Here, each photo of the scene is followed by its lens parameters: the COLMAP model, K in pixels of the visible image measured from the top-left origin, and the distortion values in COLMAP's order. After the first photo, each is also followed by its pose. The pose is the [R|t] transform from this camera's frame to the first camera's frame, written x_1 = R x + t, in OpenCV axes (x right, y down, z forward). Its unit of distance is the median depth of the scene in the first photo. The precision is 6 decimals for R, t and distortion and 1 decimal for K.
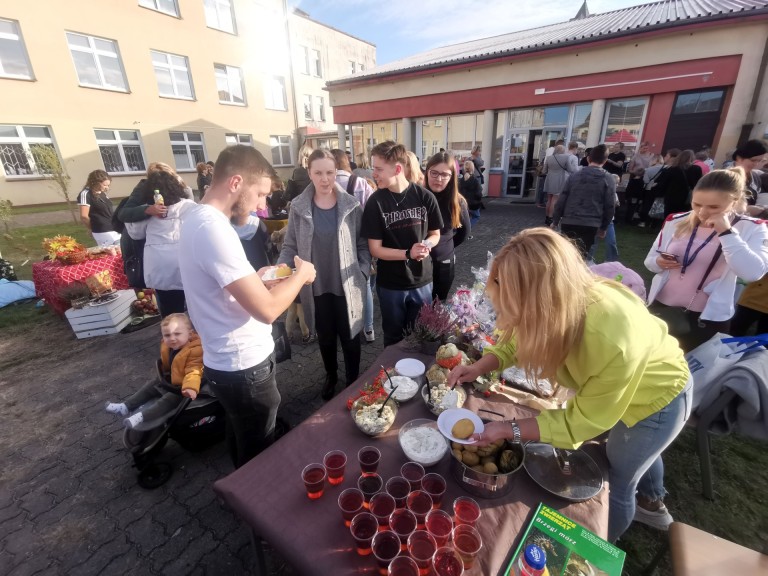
lens RADIAL K [[351.7, 0, 383.0], [0, 351.7, 292.8], [0, 0, 1]] dist [-0.000902, 0.002000]
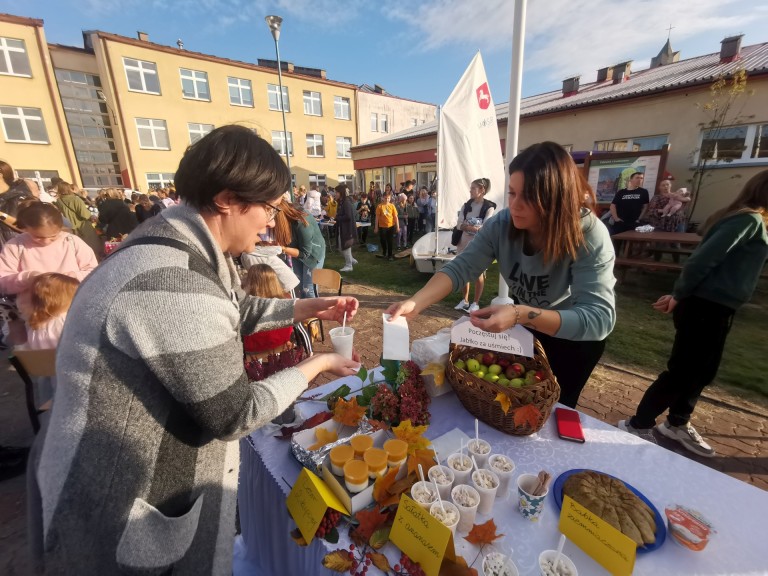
lens RADIAL K [[351.7, 0, 390.7], [0, 351.7, 291.9], [0, 0, 1]] dist [-0.000902, 0.002000]
pose [[0.965104, 0.067429, -0.253036, 0.459307], [-0.089446, 0.993047, -0.076531, 0.222932], [0.246117, 0.096494, 0.964425, -0.533998]]
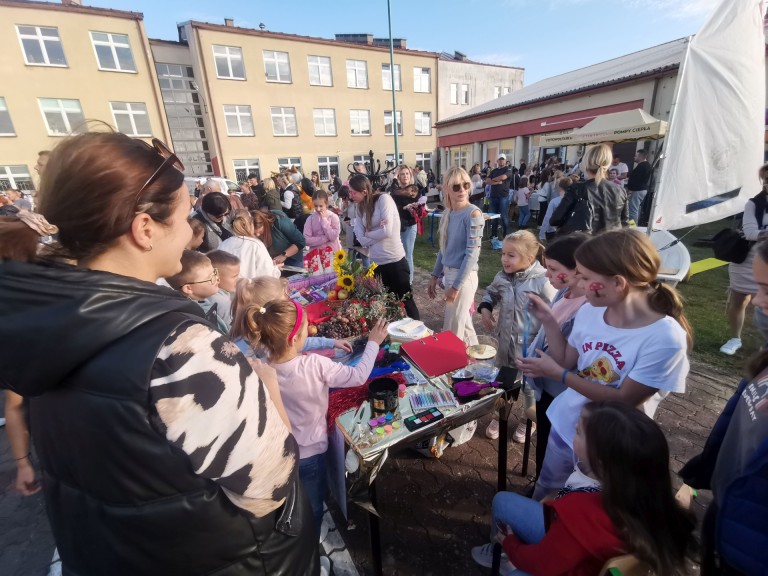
lens RADIAL K [[351.7, 0, 386.1], [0, 351.7, 285.5], [0, 0, 1]] dist [-0.000902, 0.002000]
pose [[0.896300, 0.107500, -0.430220, 0.350610], [-0.124714, 0.992121, -0.011919, 0.172887], [0.425549, 0.064338, 0.902645, -0.451268]]
